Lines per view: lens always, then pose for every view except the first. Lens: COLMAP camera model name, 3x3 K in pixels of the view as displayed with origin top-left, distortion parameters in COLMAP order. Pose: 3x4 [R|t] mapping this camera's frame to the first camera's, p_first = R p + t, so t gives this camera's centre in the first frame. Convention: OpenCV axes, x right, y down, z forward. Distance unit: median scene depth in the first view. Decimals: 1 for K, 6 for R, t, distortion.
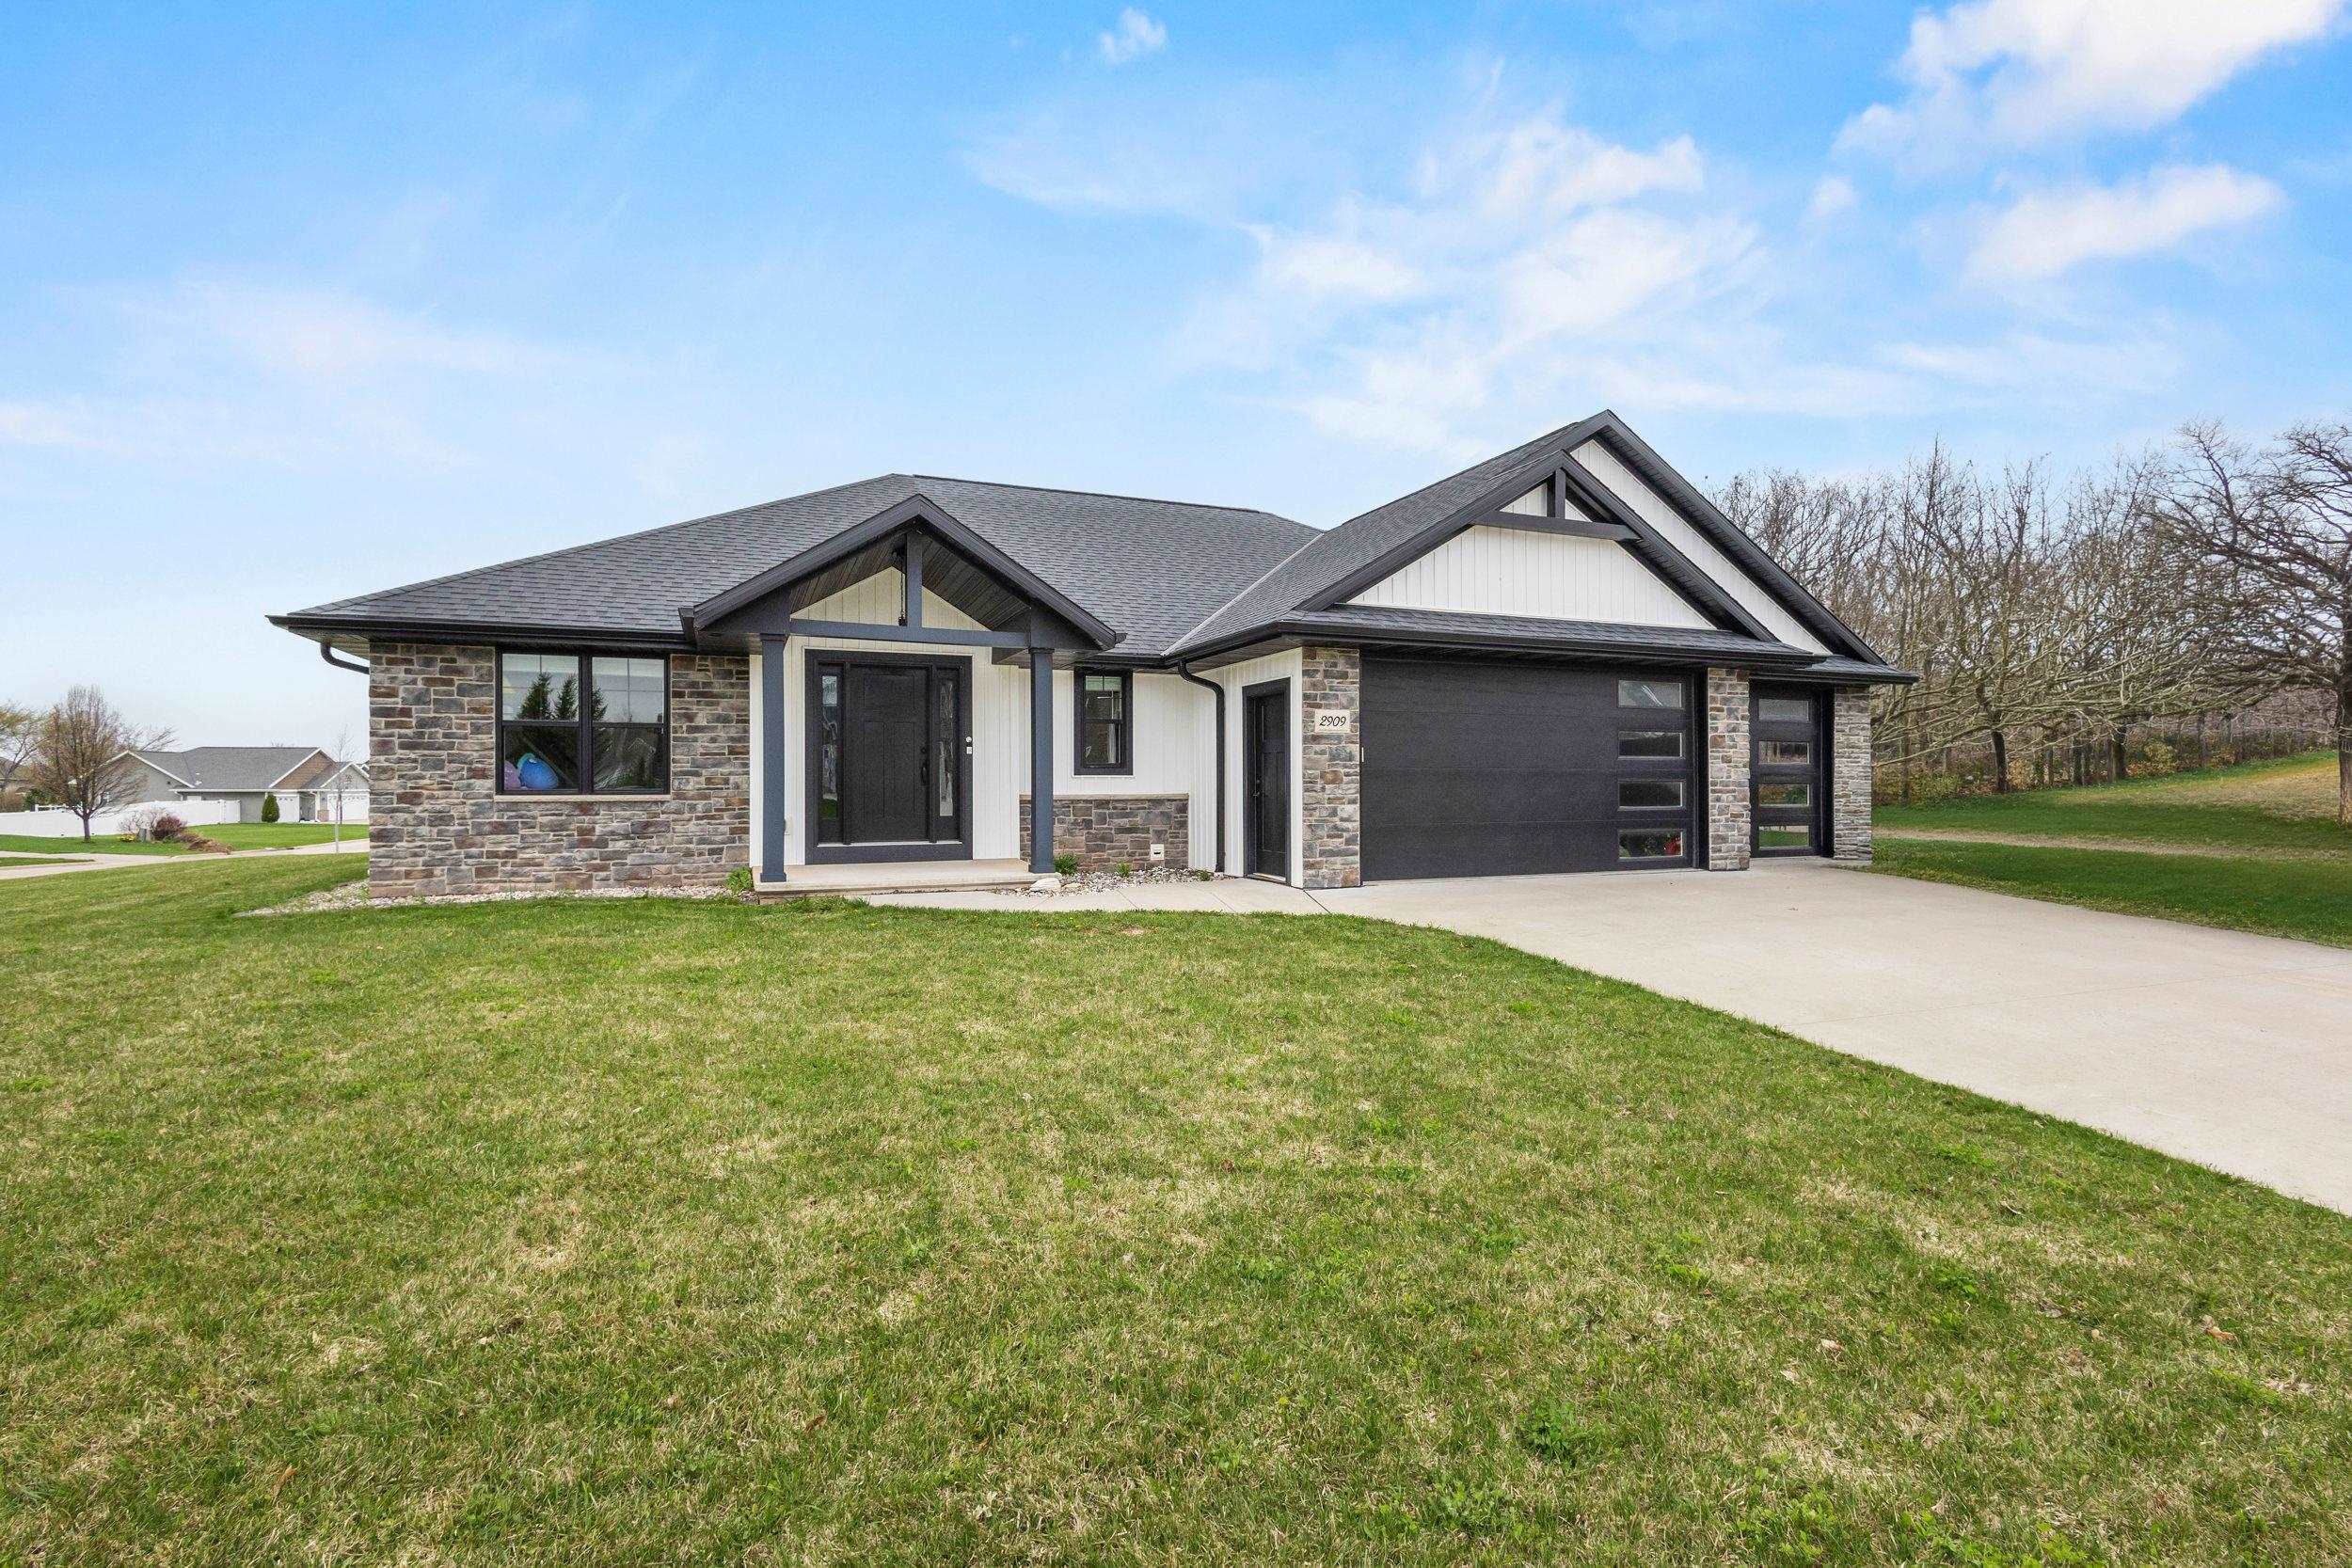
lens RADIAL K [[1081.5, 0, 1176.0], [0, 1081.5, 784.0], [0, 0, 1]] dist [0.003292, -0.000346]
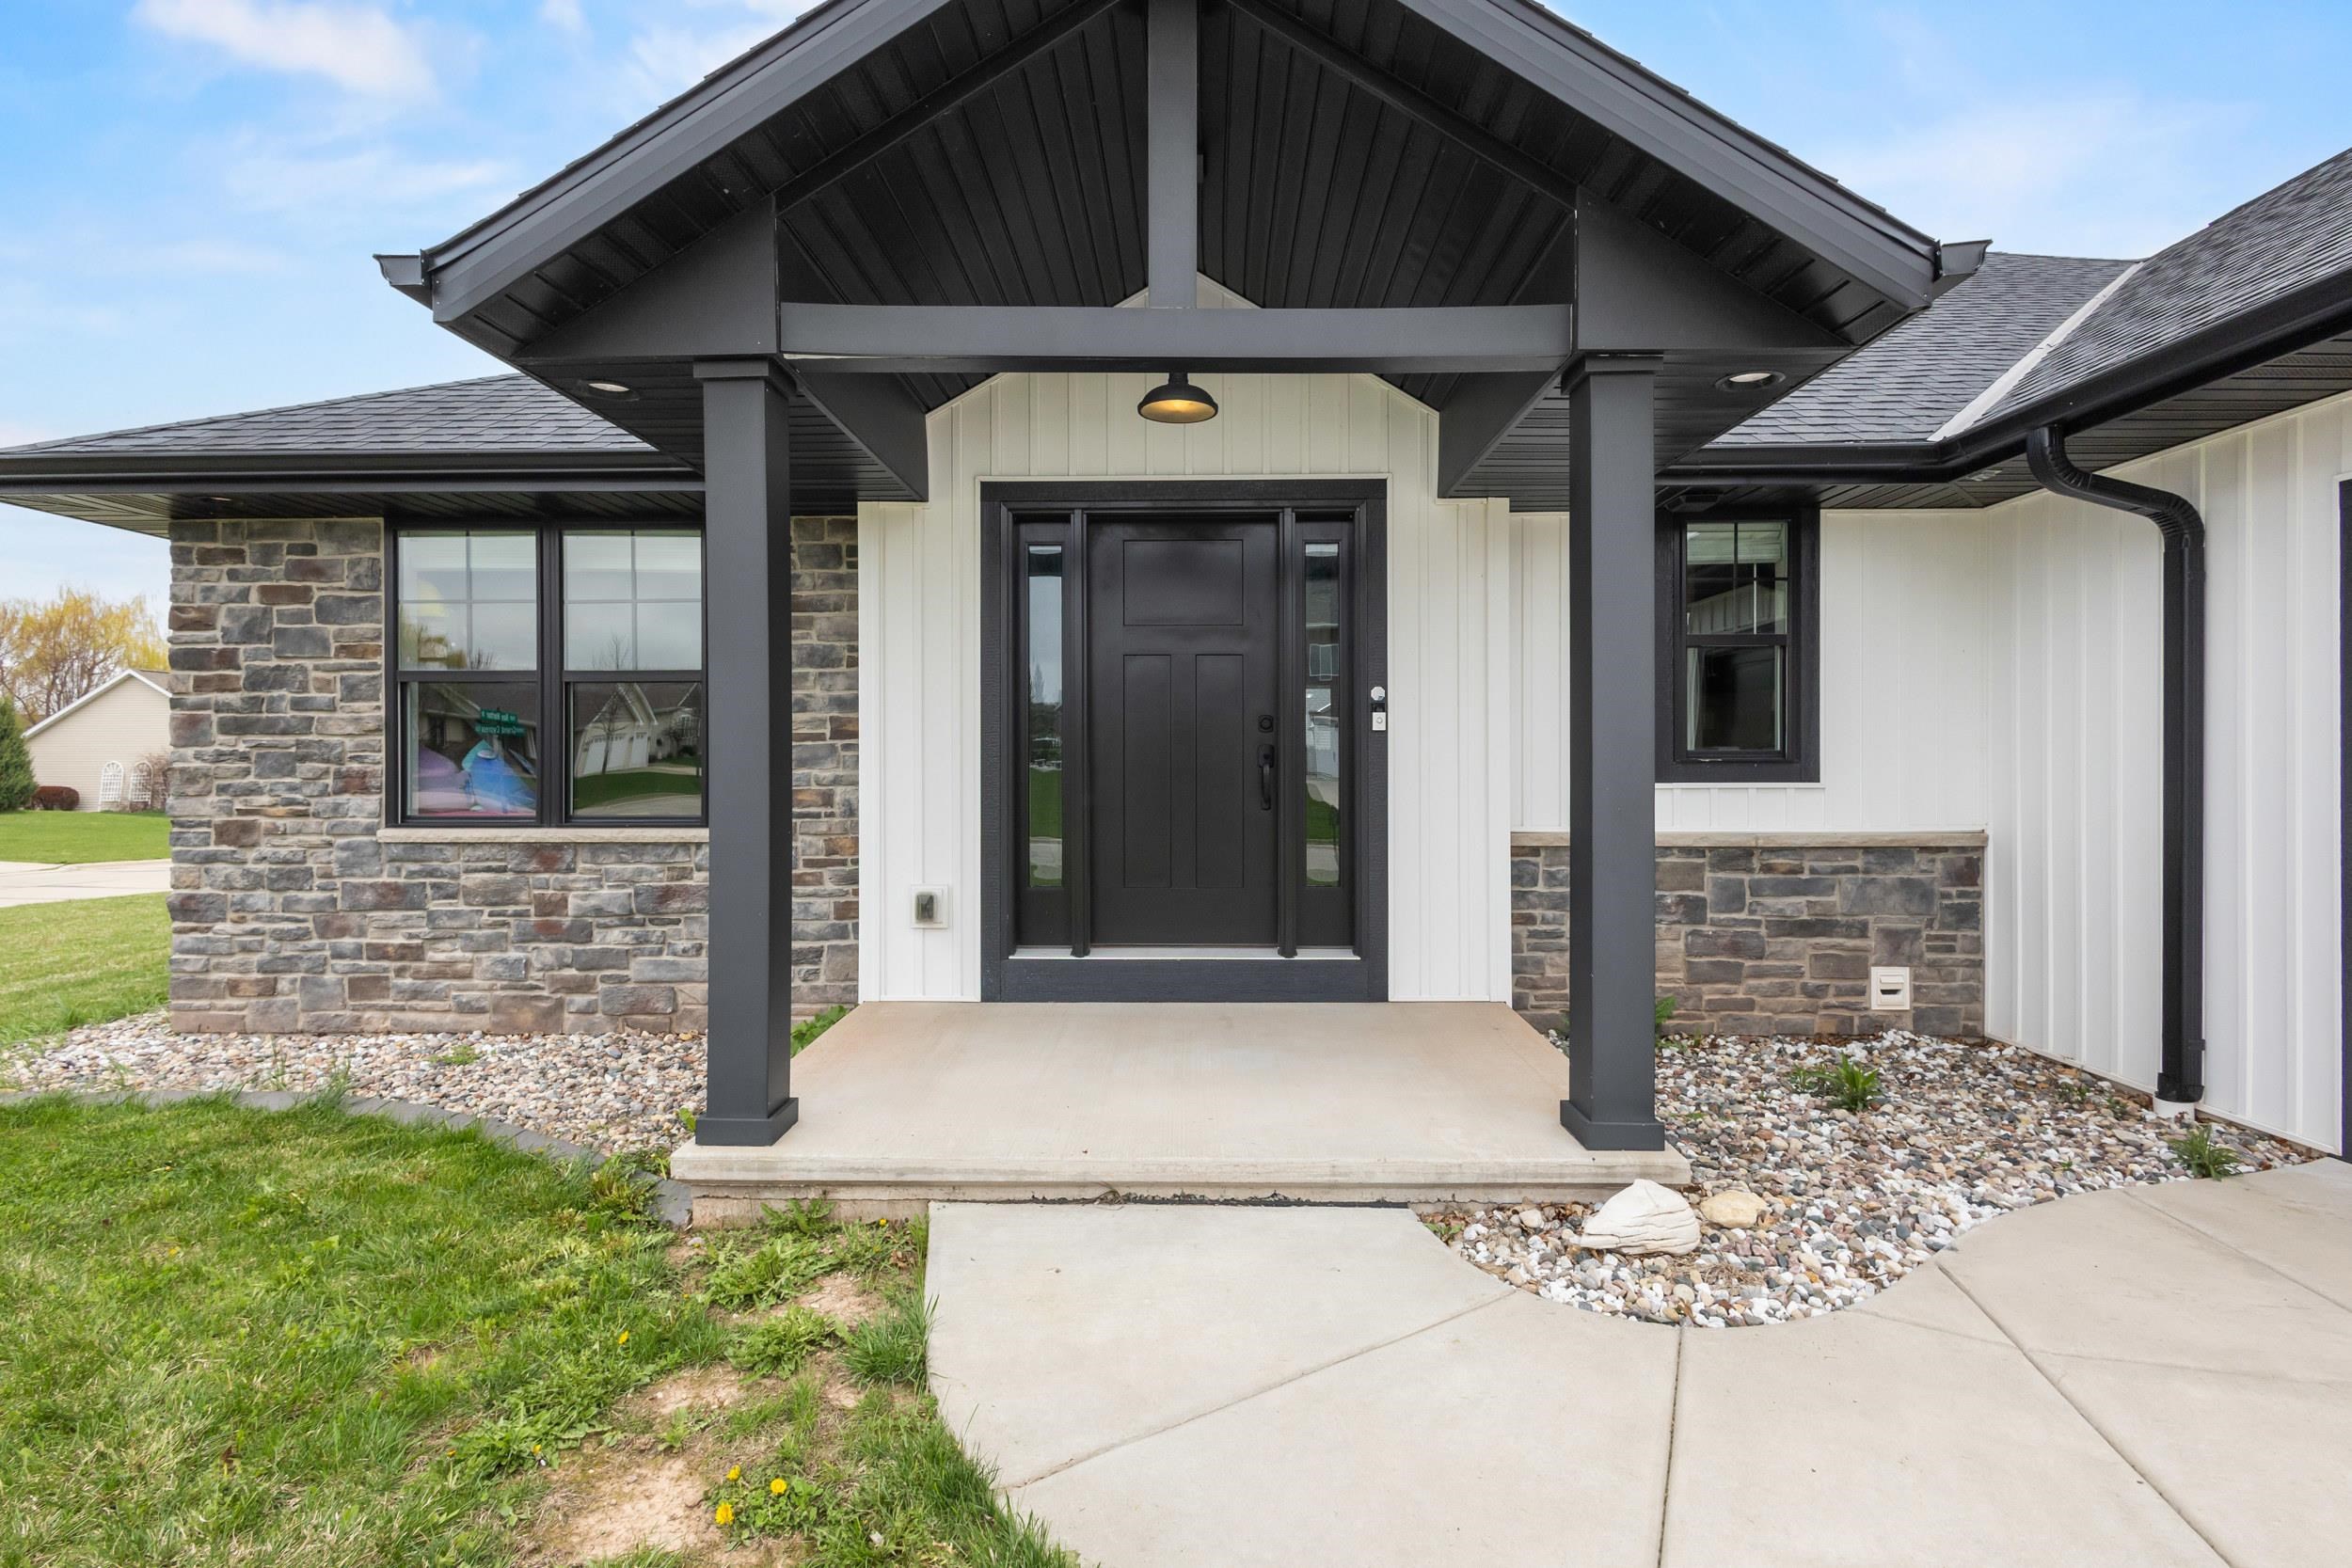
lens RADIAL K [[1090.6, 0, 1173.0], [0, 1090.6, 760.9], [0, 0, 1]] dist [0.004955, -0.000800]
pose [[0.915787, 0.001152, -0.401662, -0.112132], [0.000143, 0.999995, 0.003194, -0.020040], [0.401664, -0.002983, 0.915782, 0.675454]]
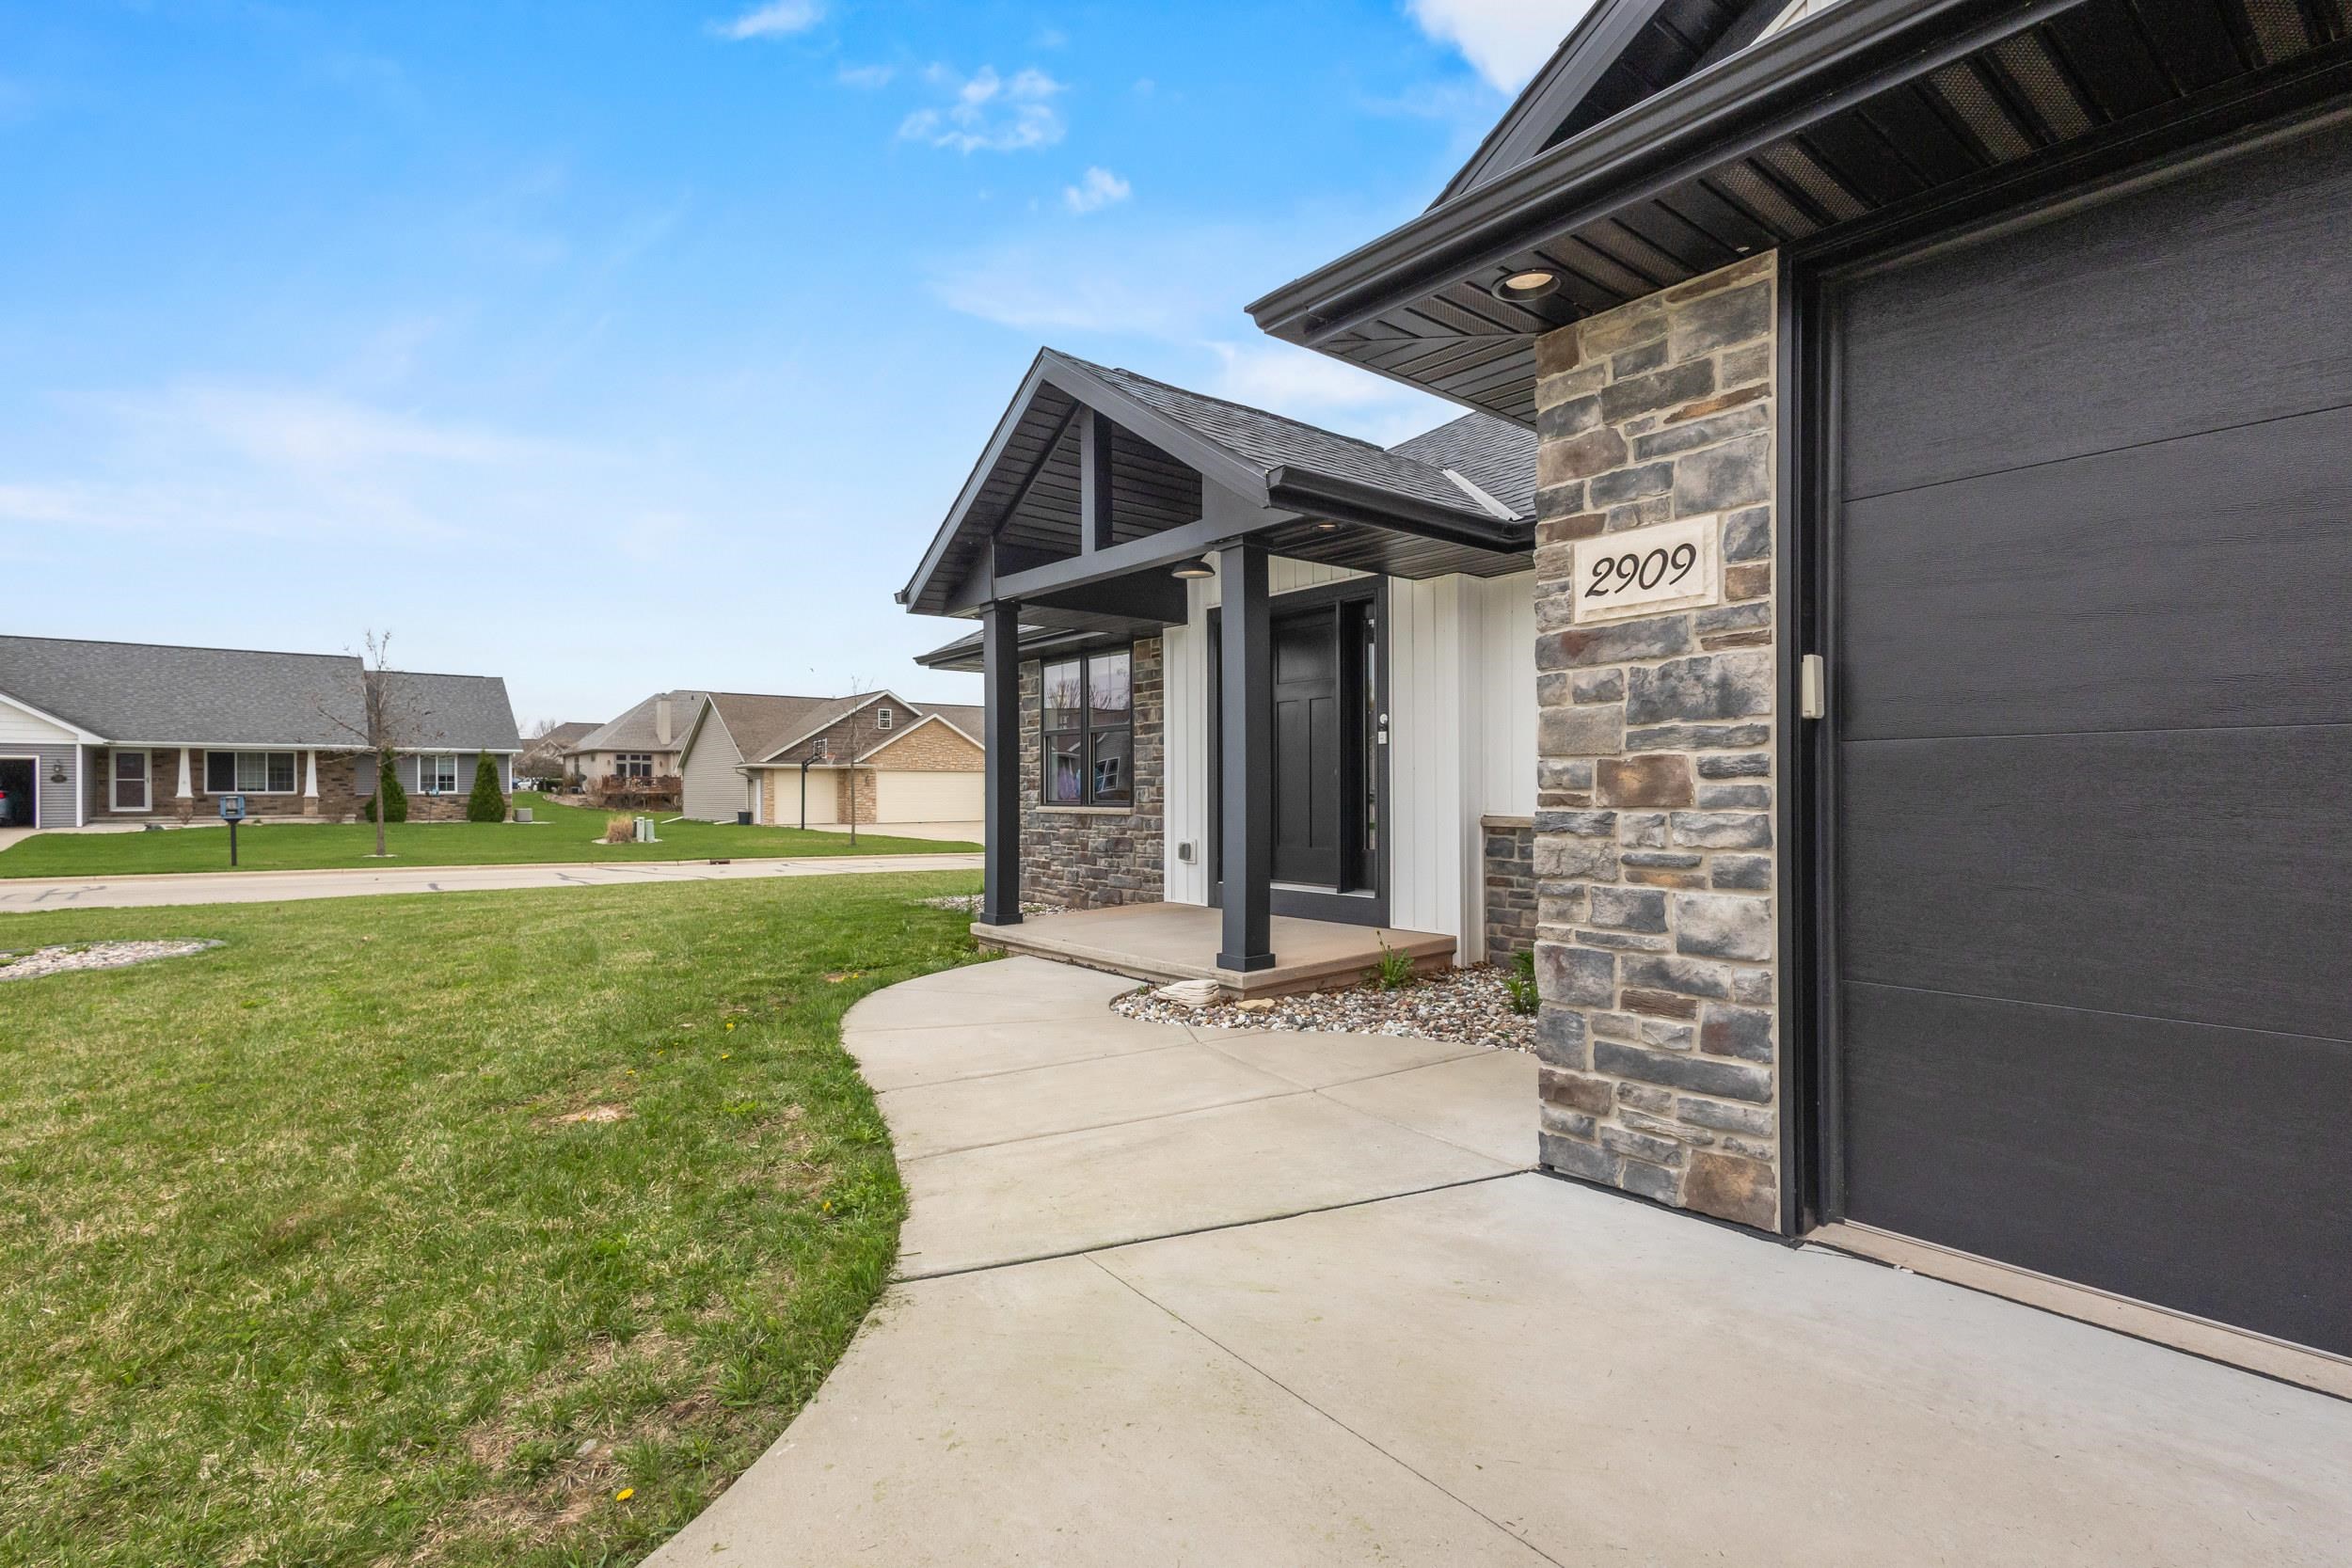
lens RADIAL K [[1081.5, 0, 1176.0], [0, 1081.5, 784.0], [0, 0, 1]] dist [0.003292, -0.000346]
pose [[0.287724, -0.005095, -0.957700, 0.362276], [0.003854, 0.999984, -0.004162, -0.005031], [0.957706, -0.002494, 0.287739, 0.804952]]
